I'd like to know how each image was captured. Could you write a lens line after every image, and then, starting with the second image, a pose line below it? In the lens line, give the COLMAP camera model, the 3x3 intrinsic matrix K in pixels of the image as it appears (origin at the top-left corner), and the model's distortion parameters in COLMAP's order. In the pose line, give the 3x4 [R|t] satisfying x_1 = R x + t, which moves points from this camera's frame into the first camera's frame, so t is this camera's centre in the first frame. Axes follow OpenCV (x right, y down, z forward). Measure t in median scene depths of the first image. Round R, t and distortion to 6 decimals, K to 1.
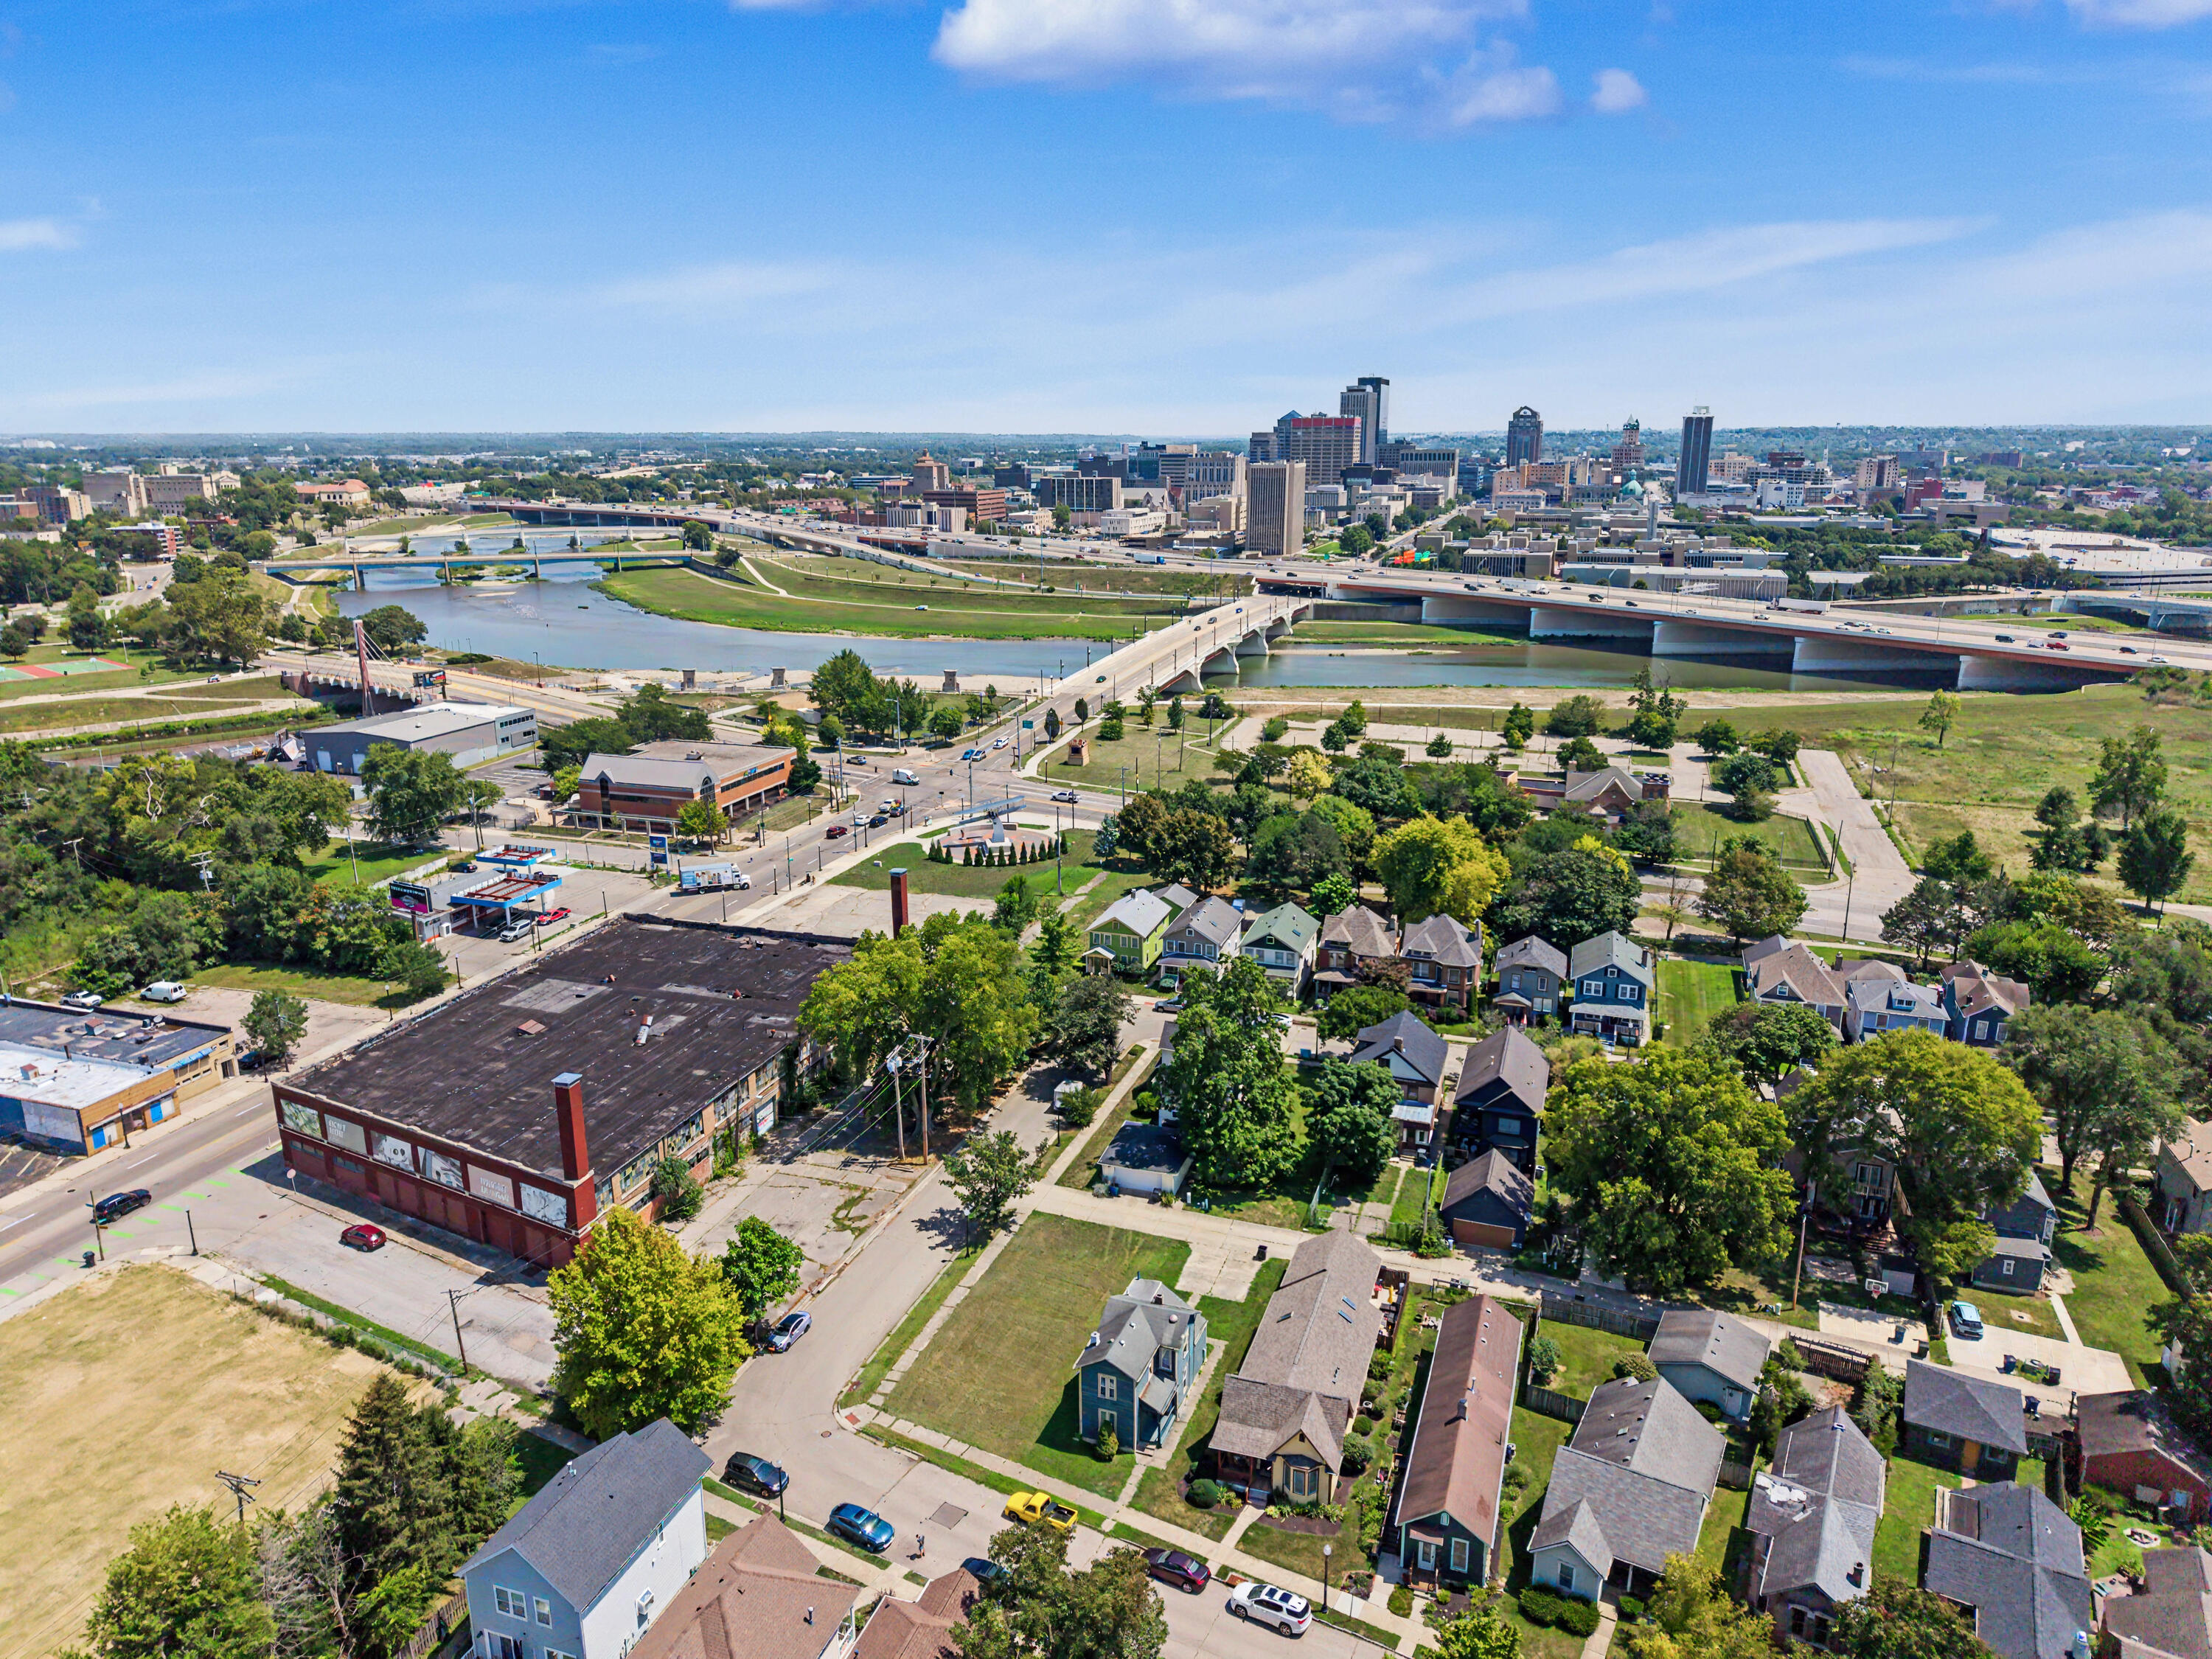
lens RADIAL K [[1474.1, 0, 1108.4], [0, 1474.1, 822.2], [0, 0, 1]] dist [0.027484, -0.023813]
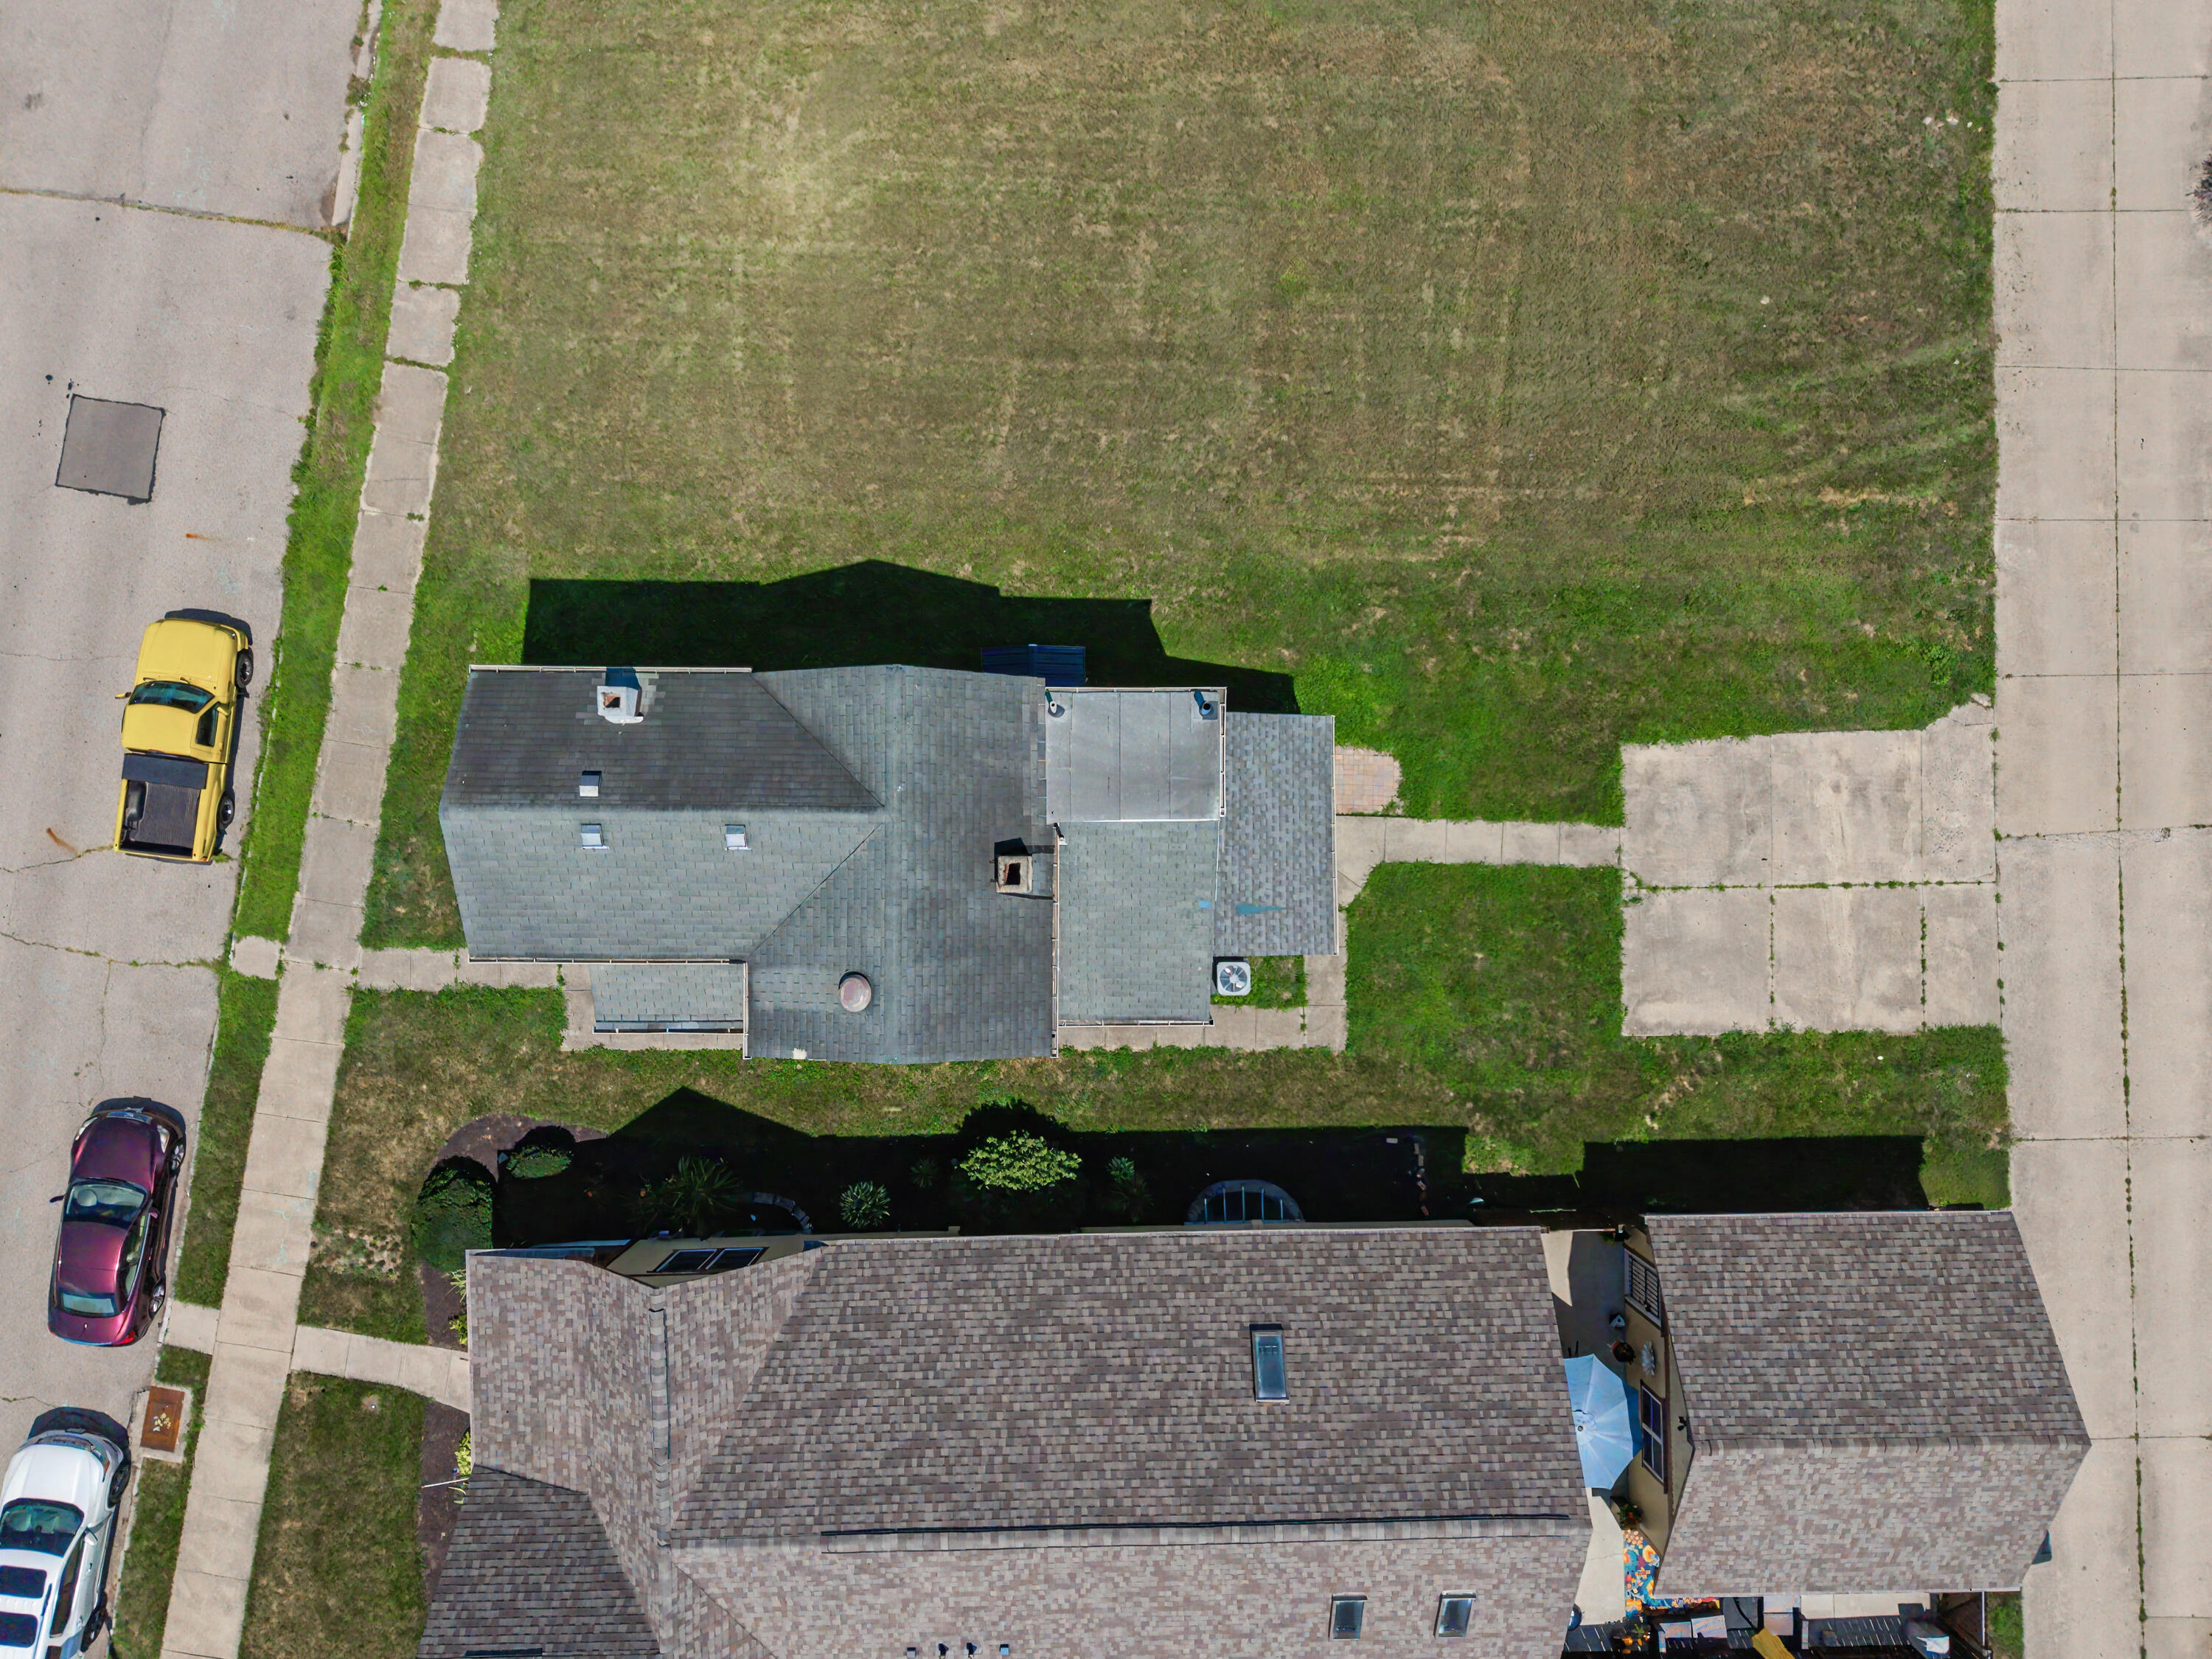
lens RADIAL K [[1474.1, 0, 1108.4], [0, 1474.1, 822.2], [0, 0, 1]] dist [0.027484, -0.023813]
pose [[0.345131, 0.938505, 0.009686, 0.018927], [-0.251378, 0.082490, 0.964368, 0.078560], [0.904264, -0.335268, 0.264389, 0.650484]]
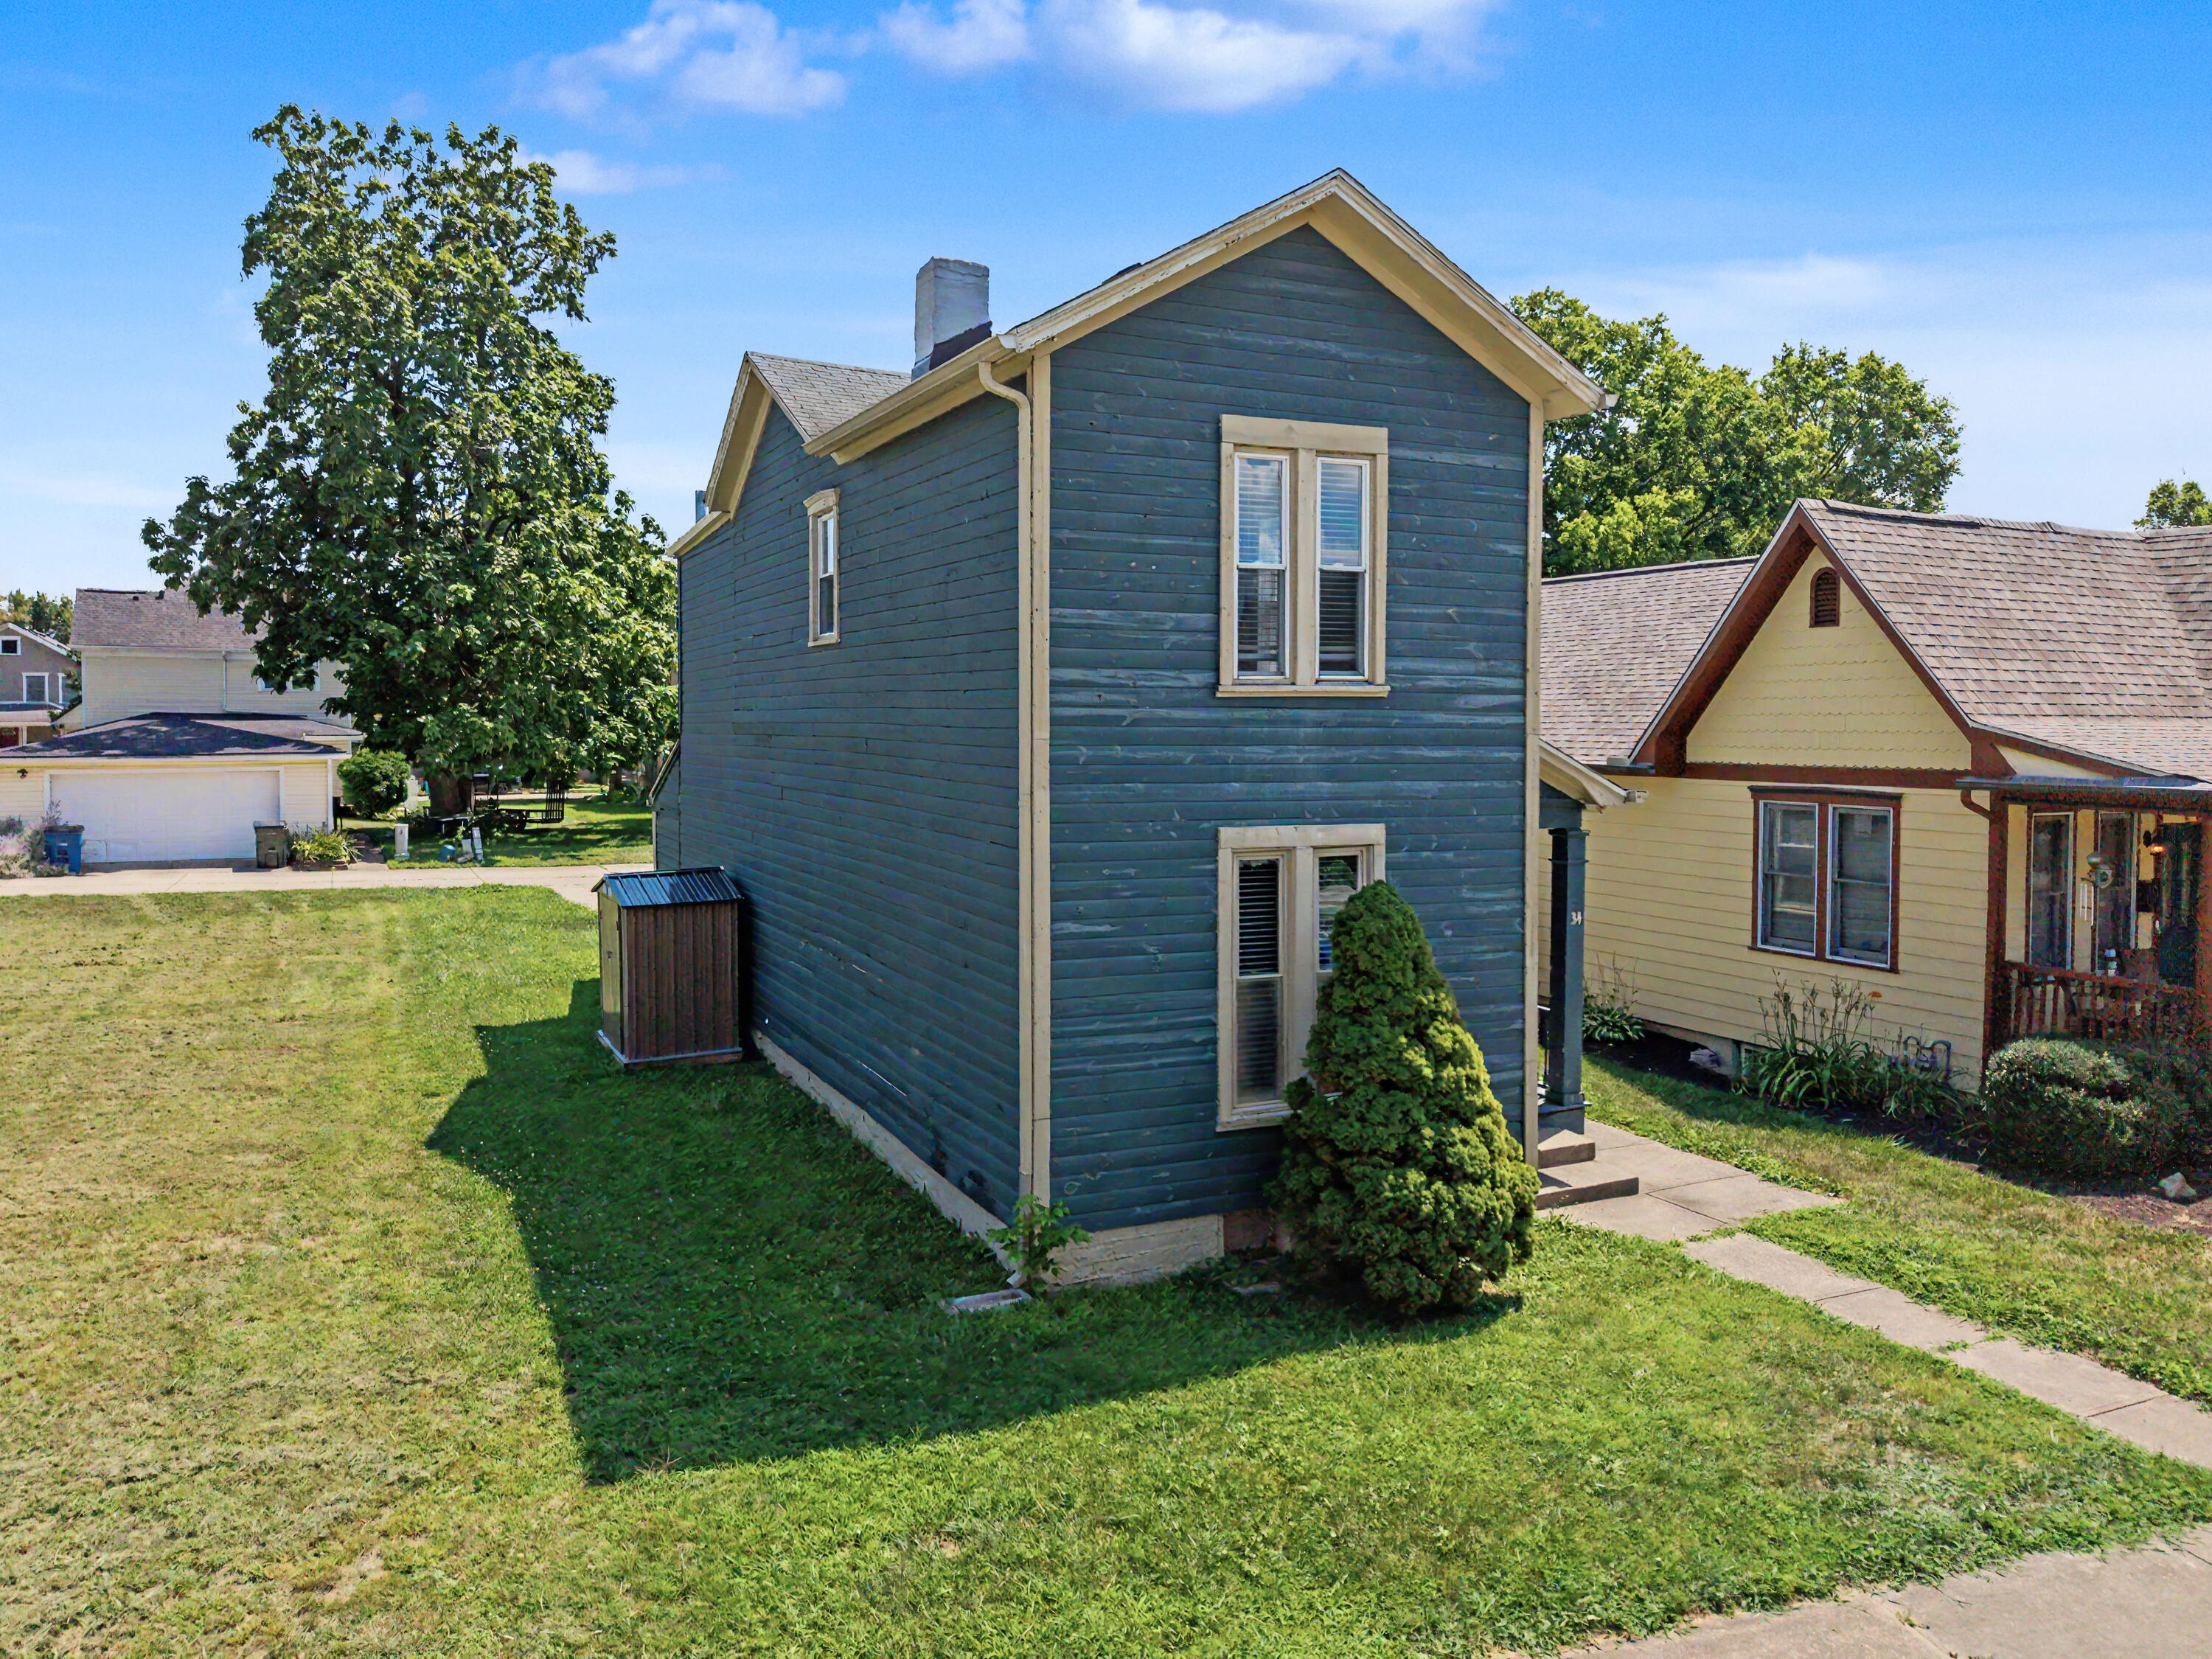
lens RADIAL K [[1578.0, 0, 1094.5], [0, 1578.0, 767.4], [0, 0, 1]] dist [0.061116, -0.091470]
pose [[0.700390, -0.018461, 0.713522, -0.054673], [0.176851, 0.972982, -0.148423, 0.259257], [-0.691504, 0.230141, 0.684731, 0.597114]]
